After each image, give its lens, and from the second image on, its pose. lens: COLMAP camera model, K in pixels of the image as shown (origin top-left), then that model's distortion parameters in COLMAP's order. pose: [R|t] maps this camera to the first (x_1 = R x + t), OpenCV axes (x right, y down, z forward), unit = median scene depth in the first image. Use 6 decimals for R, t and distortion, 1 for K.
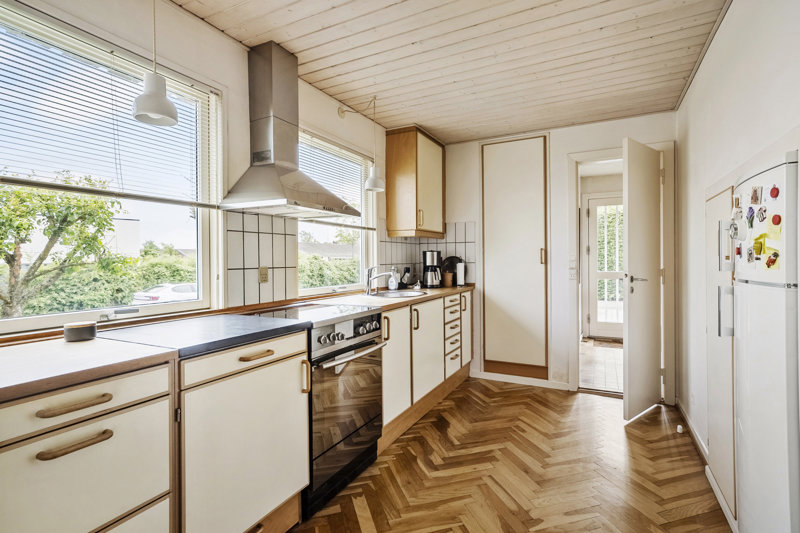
lens RADIAL K [[388.5, 0, 400.5], [0, 388.5, 263.4], [0, 0, 1]] dist [0.004349, 0.000047]
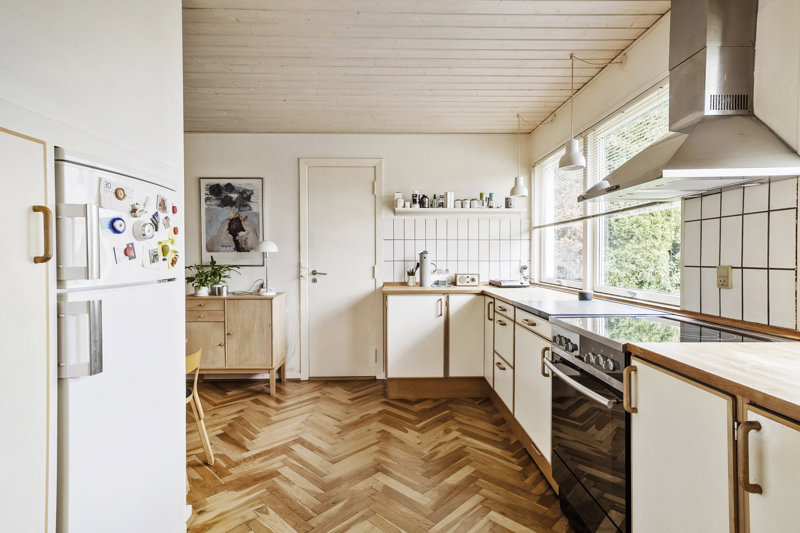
lens RADIAL K [[388.5, 0, 399.8], [0, 388.5, 262.5], [0, 0, 1]] dist [0.004349, 0.000047]
pose [[-0.881762, 0.015759, -0.471432, 0.496793], [0.005403, 0.999714, 0.023313, -0.015790], [0.471664, 0.018009, -0.881594, 1.379141]]
